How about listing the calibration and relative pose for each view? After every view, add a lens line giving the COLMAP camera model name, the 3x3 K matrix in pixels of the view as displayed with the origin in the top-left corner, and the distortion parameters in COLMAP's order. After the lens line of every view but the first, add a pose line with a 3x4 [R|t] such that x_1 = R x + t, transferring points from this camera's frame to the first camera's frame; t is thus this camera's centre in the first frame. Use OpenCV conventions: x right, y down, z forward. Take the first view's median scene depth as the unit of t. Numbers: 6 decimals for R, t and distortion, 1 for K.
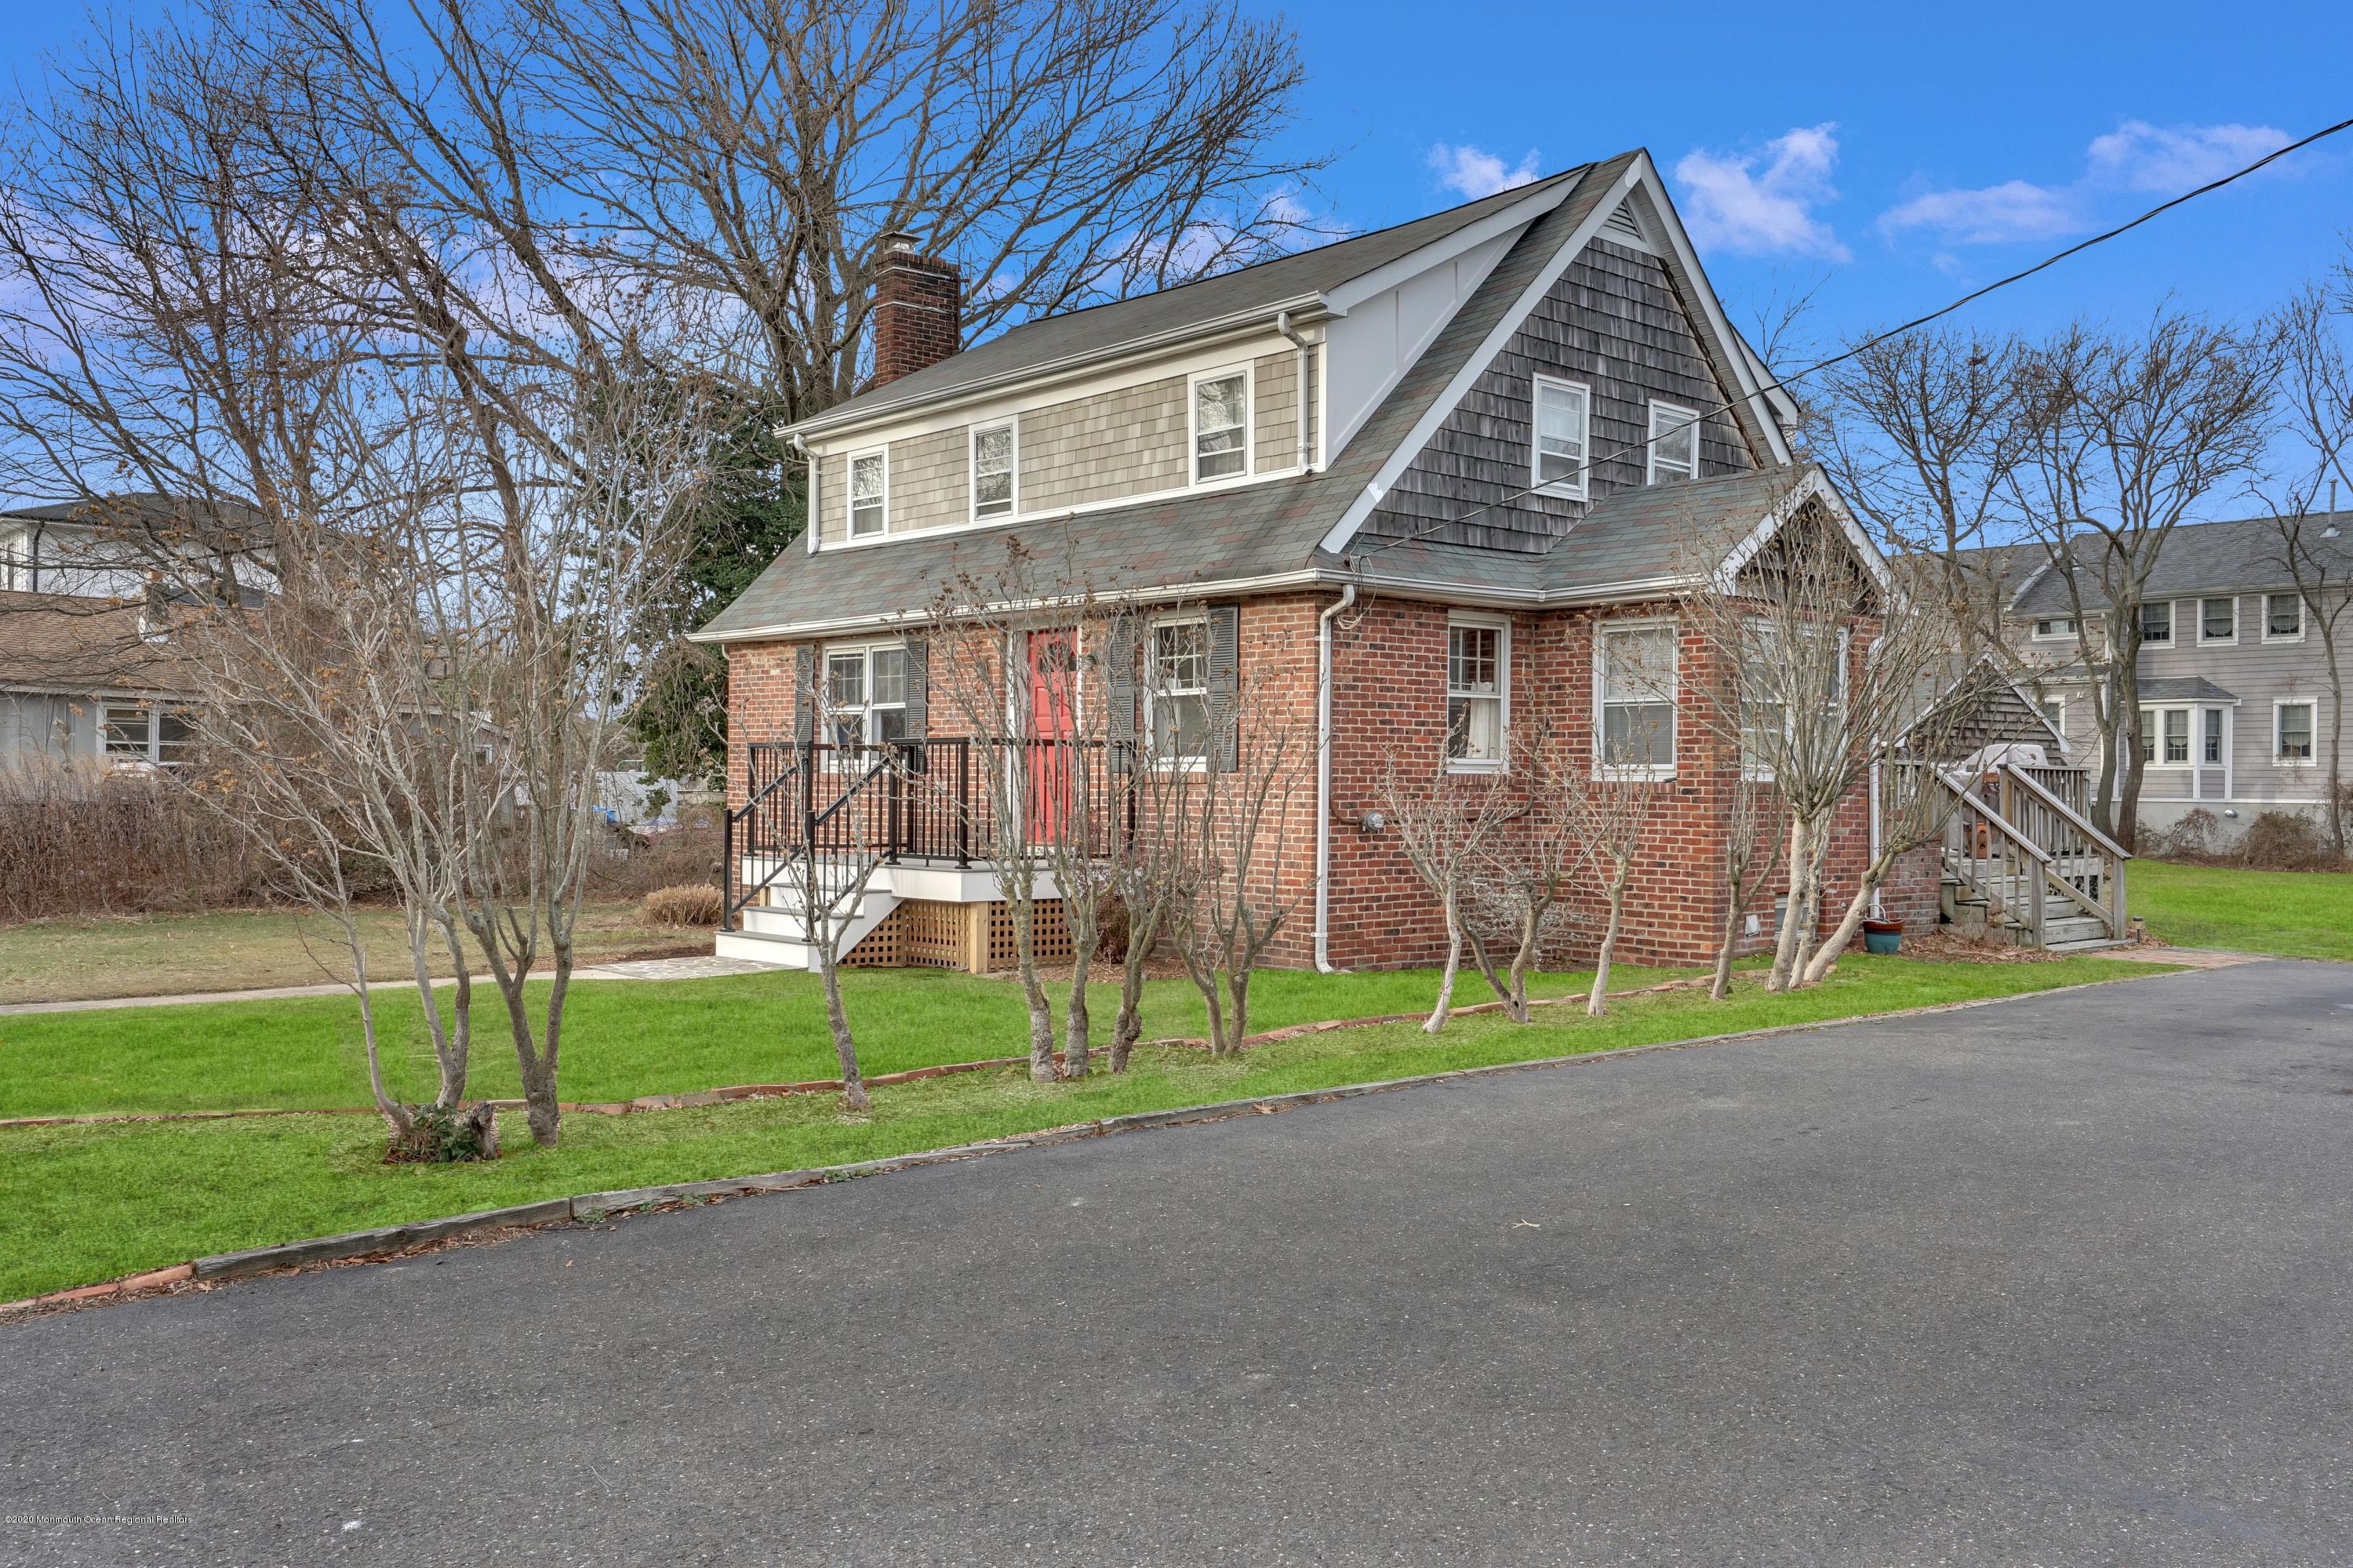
lens RADIAL K [[1960.0, 0, 1176.6], [0, 1960.0, 774.1], [0, 0, 1]] dist [0.034026, 0.001108]
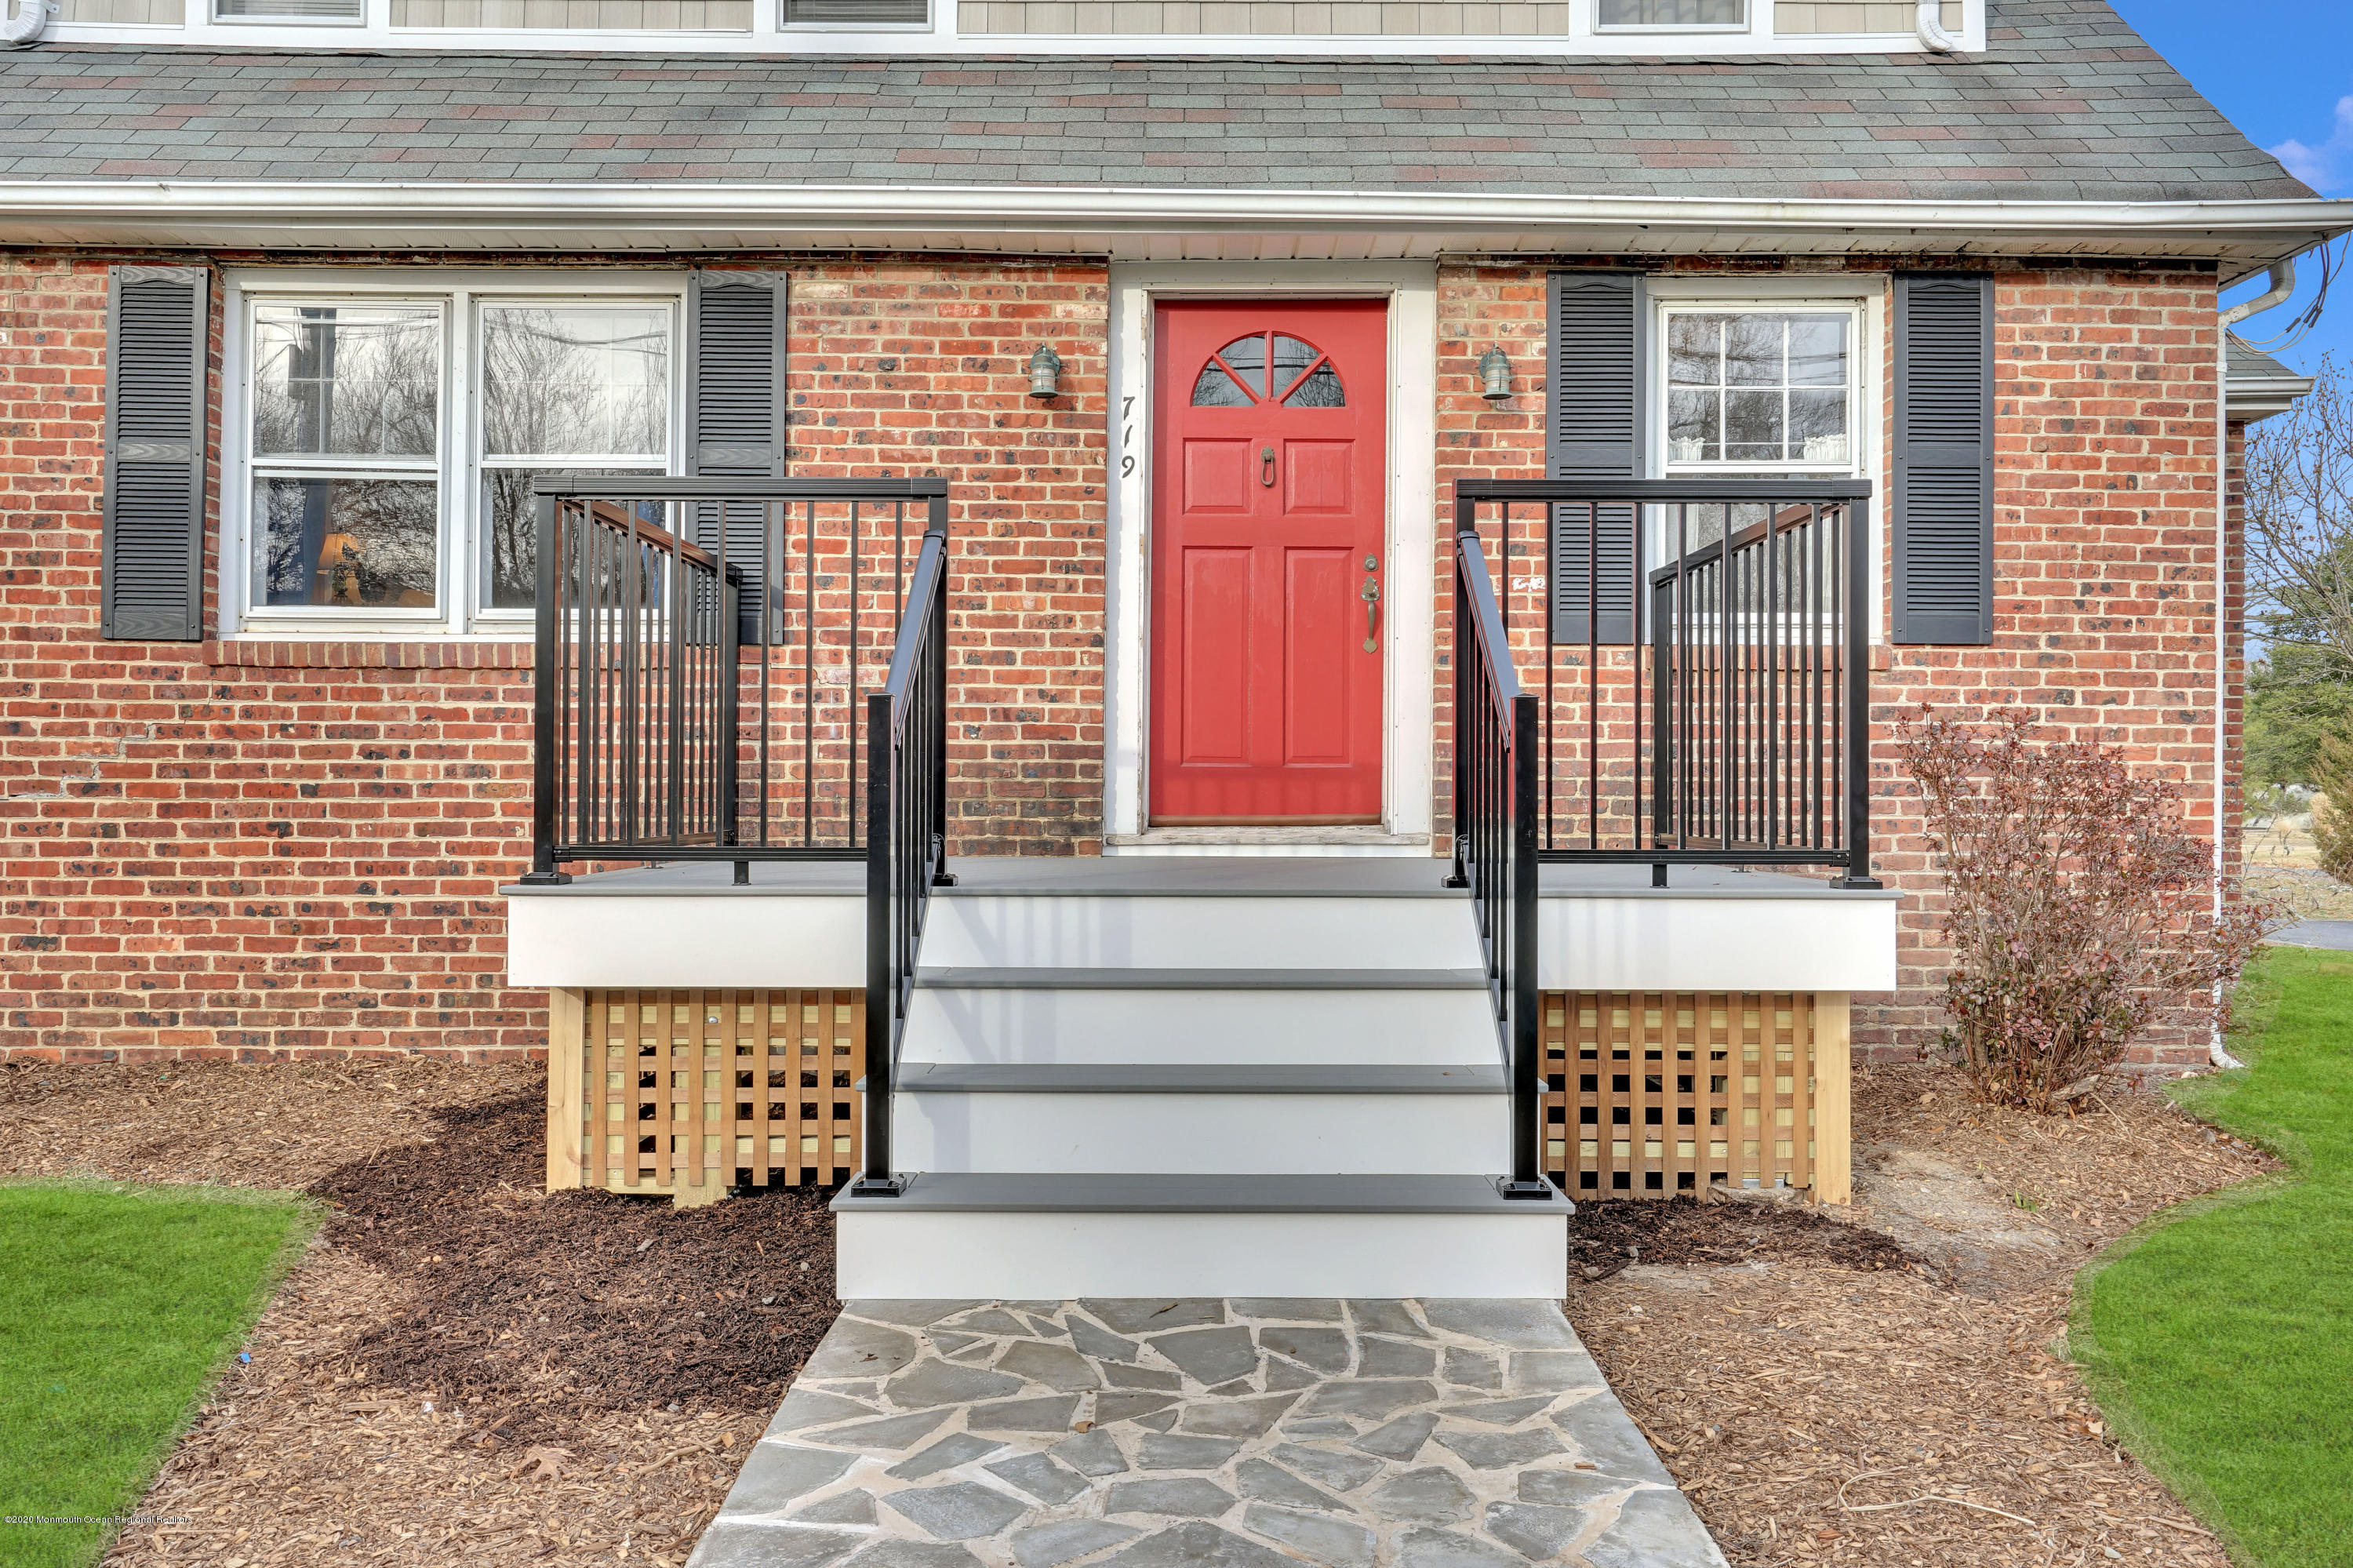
lens RADIAL K [[1697.5, 0, 1170.5], [0, 1697.5, 785.5], [0, 0, 1]] dist [0.004857, 0.000209]
pose [[0.664568, -0.002220, 0.747225, -0.364145], [-0.004645, 0.999964, 0.007103, 0.027568], [-0.747214, -0.008191, 0.664533, 0.825796]]
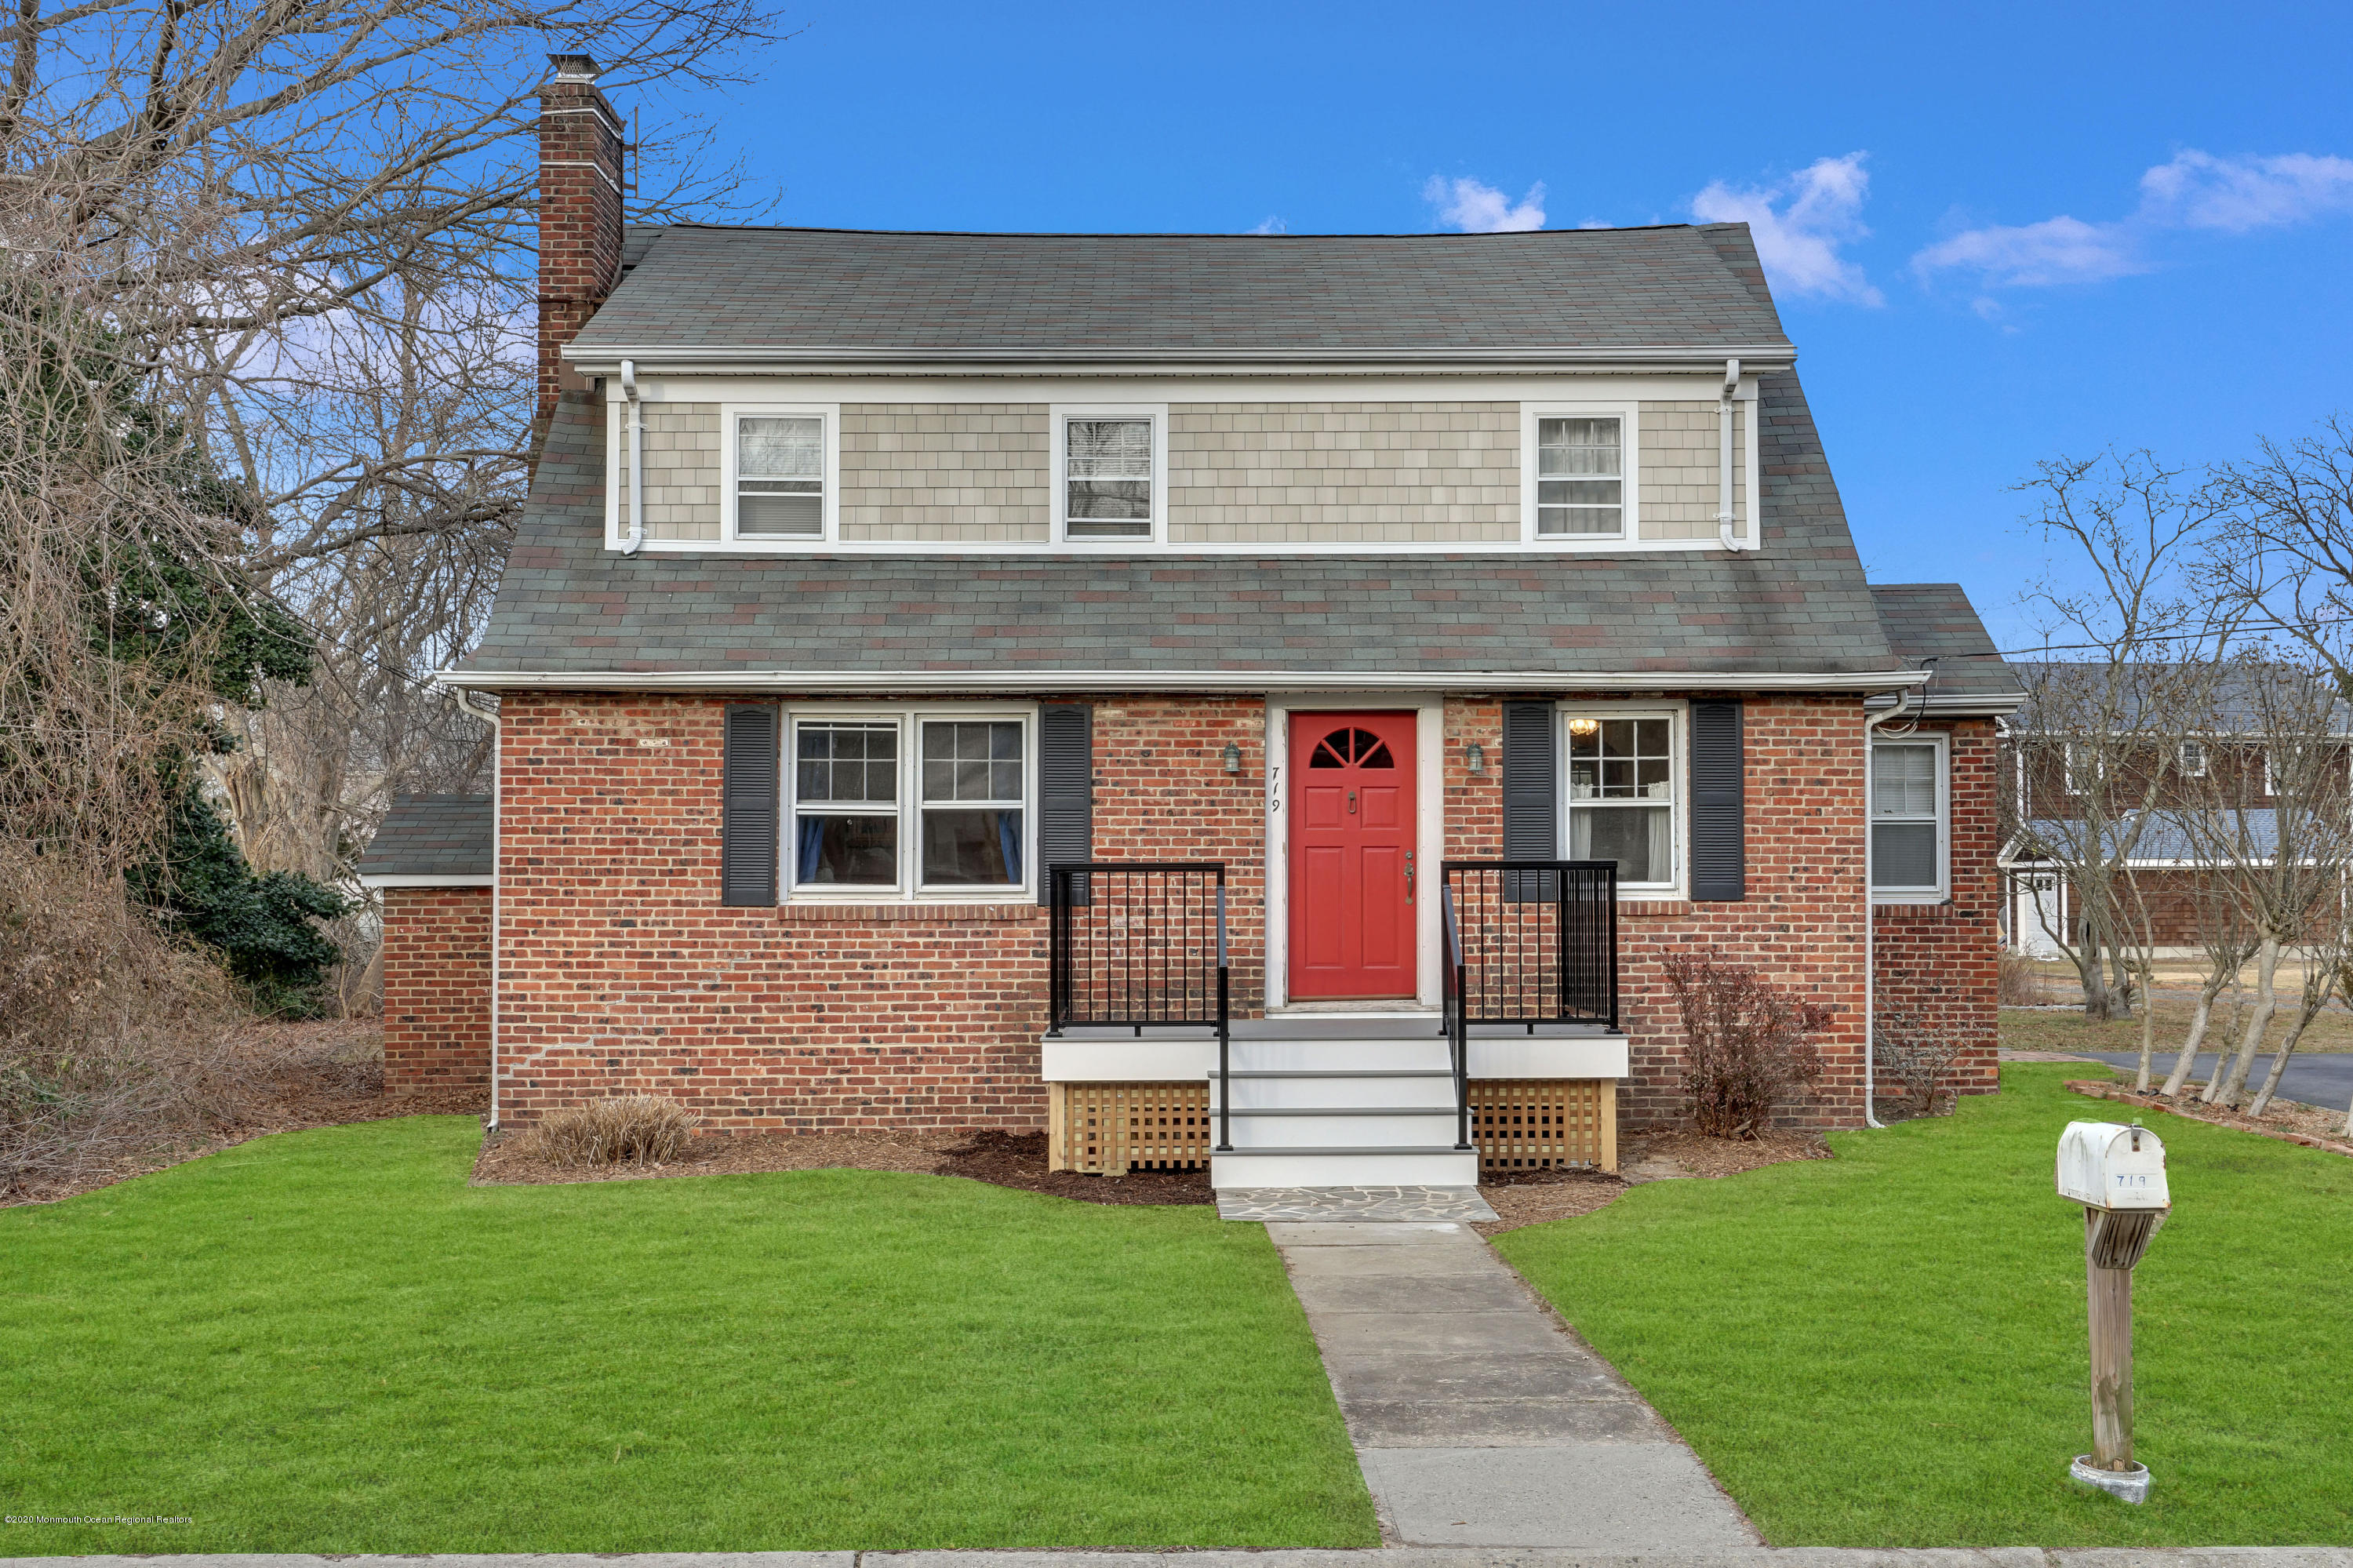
lens RADIAL K [[2538.7, 0, 1163.5], [0, 2538.7, 835.9], [0, 0, 1]] dist [-0.003763, 0.000000]
pose [[0.657678, 0.004737, 0.753284, -0.890652], [0.003539, 0.999950, -0.009378, -0.018298], [-0.753291, 0.008834, 0.657628, 0.443610]]
